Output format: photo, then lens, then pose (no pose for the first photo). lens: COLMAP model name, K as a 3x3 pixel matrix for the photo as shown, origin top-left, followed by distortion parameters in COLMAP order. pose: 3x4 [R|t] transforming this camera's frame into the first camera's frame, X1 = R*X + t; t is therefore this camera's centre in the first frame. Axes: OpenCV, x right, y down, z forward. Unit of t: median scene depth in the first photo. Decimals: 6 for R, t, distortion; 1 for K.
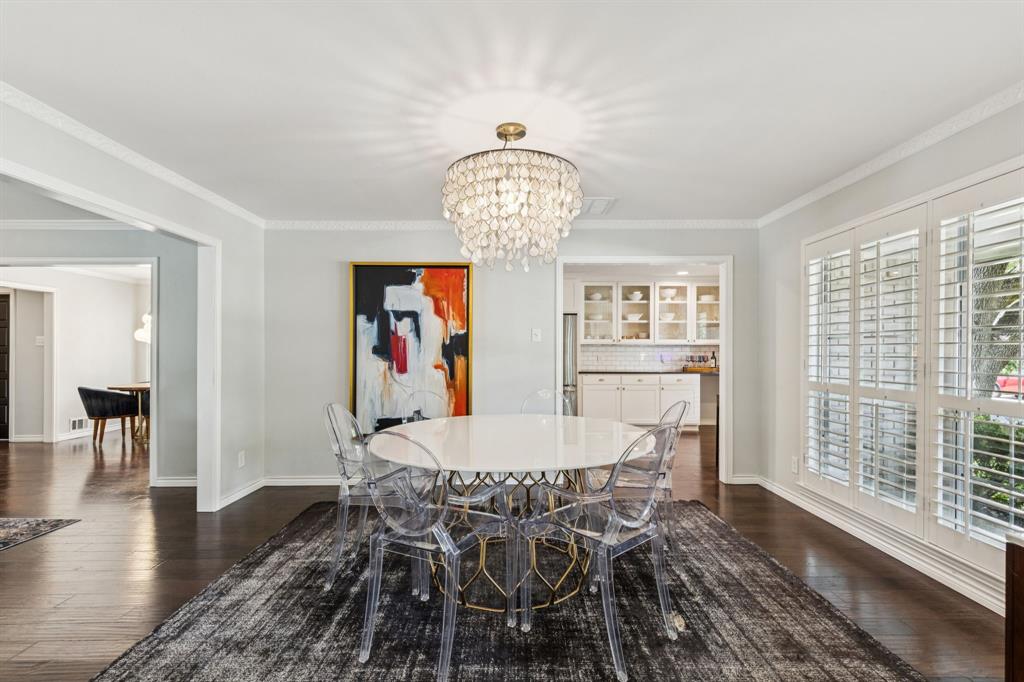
lens RADIAL K [[469.5, 0, 516.5], [0, 469.5, 352.3], [0, 0, 1]] dist [0.002913, 0.000114]
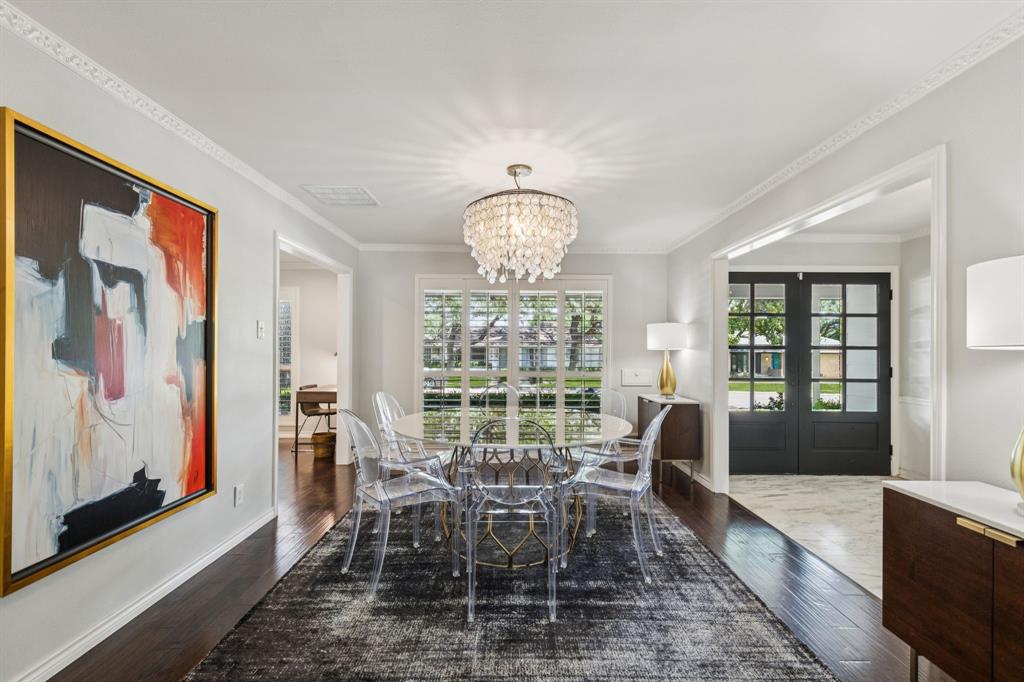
lens RADIAL K [[469.5, 0, 516.5], [0, 469.5, 352.3], [0, 0, 1]] dist [0.002913, 0.000114]
pose [[-0.013853, -0.005681, 0.999888, -0.721476], [-0.004798, 0.999973, 0.005615, -0.006244], [-0.999893, -0.004720, -0.013880, 0.604930]]
